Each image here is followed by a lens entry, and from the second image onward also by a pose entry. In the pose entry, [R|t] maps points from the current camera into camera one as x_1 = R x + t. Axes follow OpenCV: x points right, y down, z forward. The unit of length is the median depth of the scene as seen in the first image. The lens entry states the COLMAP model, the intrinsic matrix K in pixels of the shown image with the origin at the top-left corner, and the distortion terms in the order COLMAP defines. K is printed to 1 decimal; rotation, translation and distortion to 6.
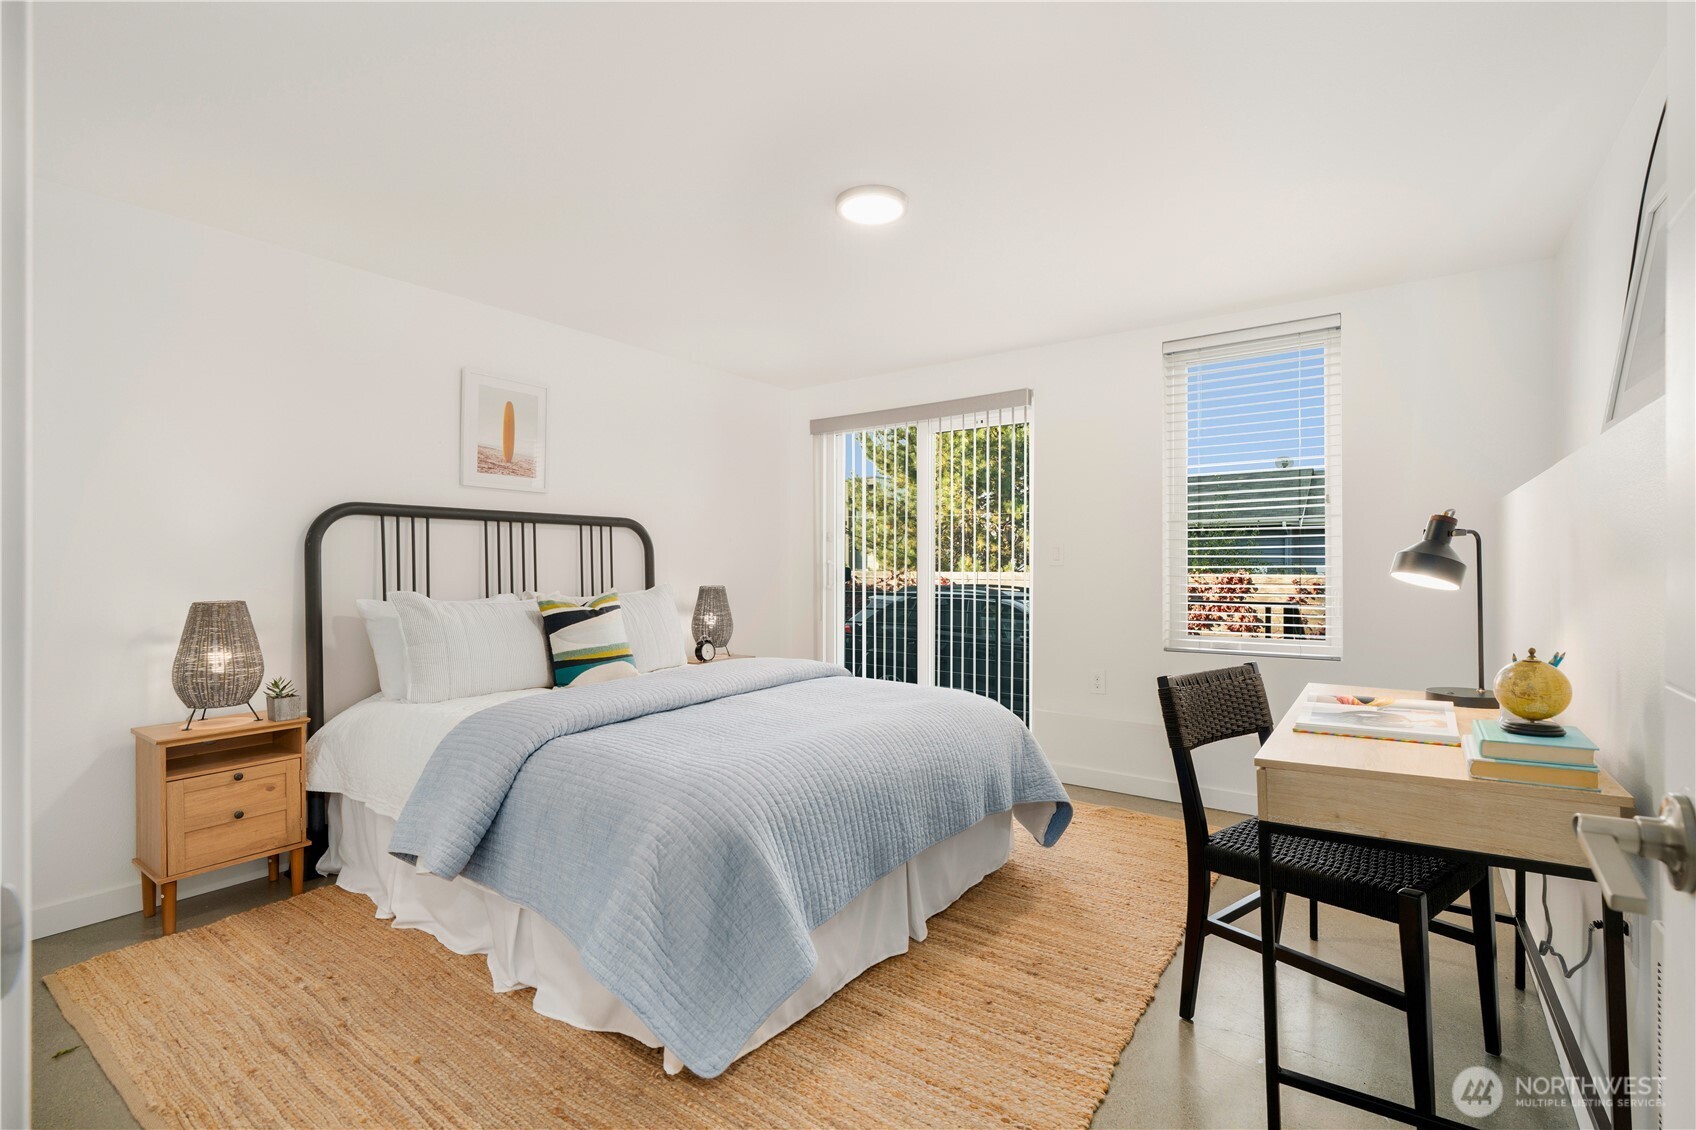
lens RADIAL K [[764.8, 0, 845.5], [0, 764.8, 557.0], [0, 0, 1]] dist [-0.006096, 0.000695]
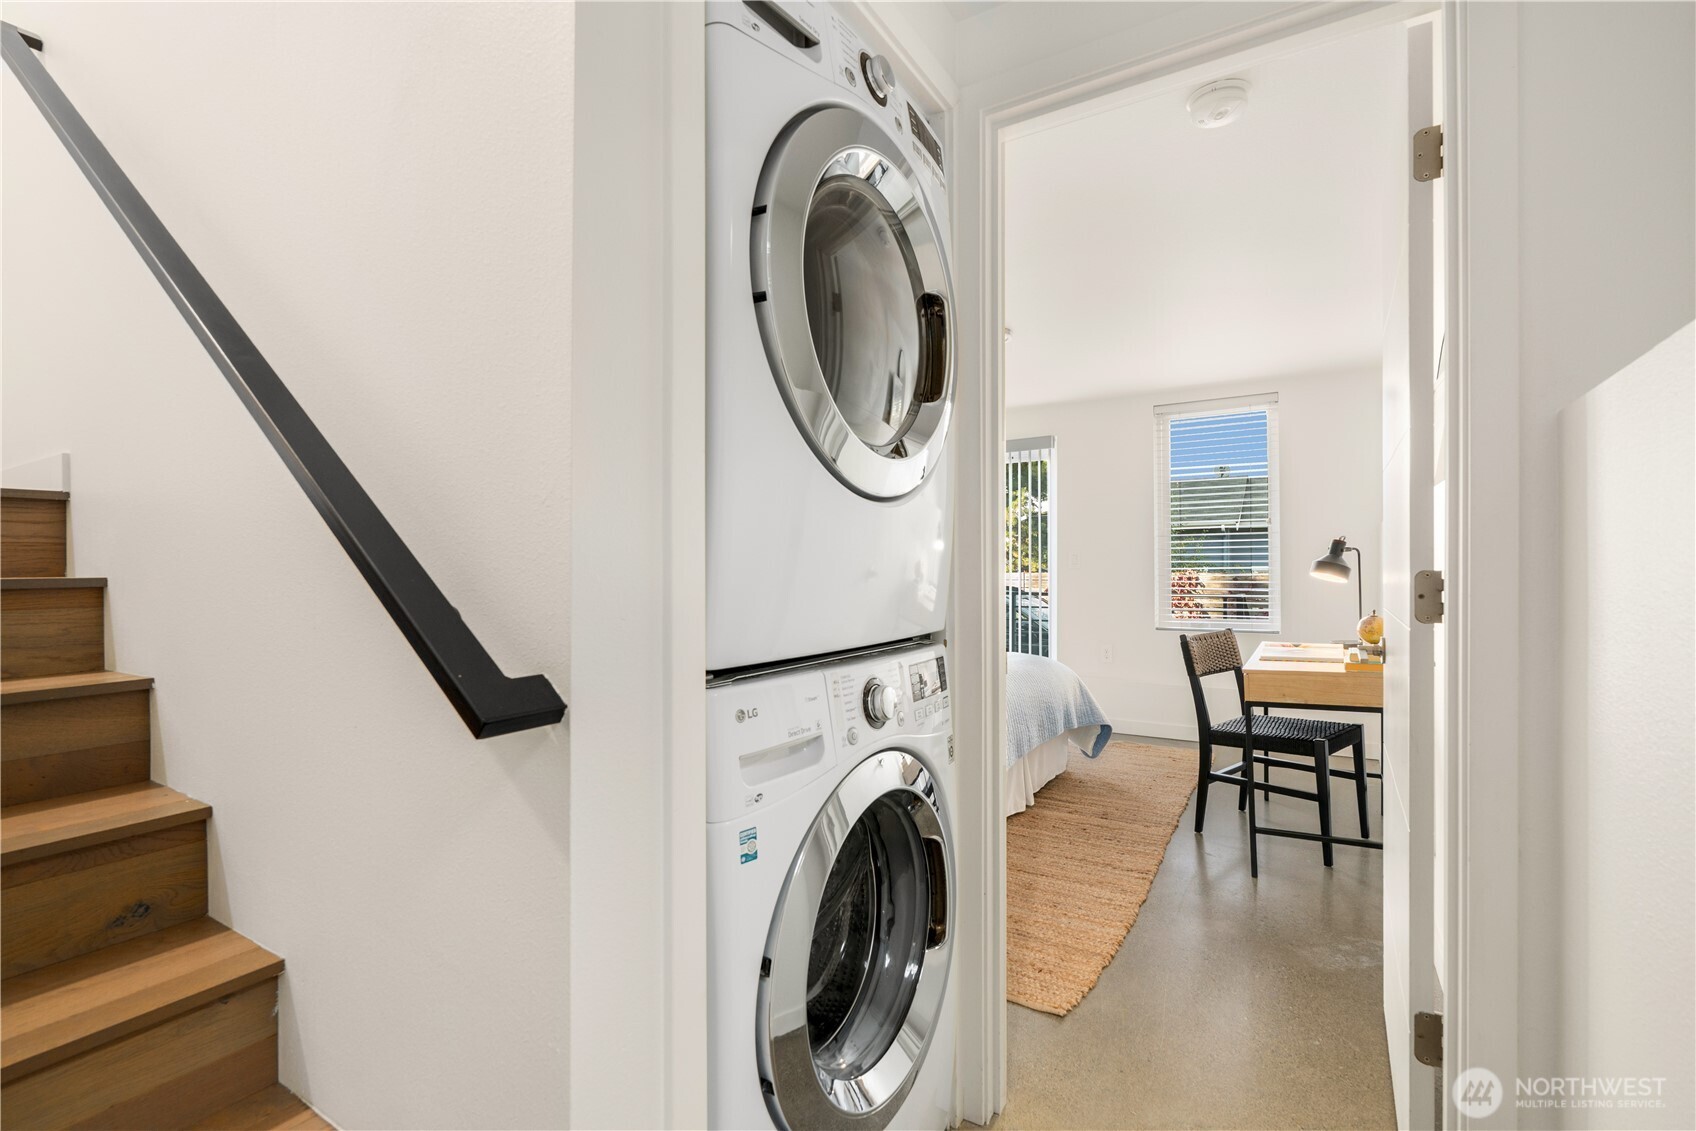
lens RADIAL K [[764.8, 0, 850.5], [0, 764.8, 564.0], [0, 0, 1]] dist [-0.006096, 0.000695]
pose [[0.997313, -0.009771, 0.072608, -0.452503], [0.009144, 0.999918, 0.008964, -0.024712], [-0.072689, -0.008276, 0.997320, -0.653091]]
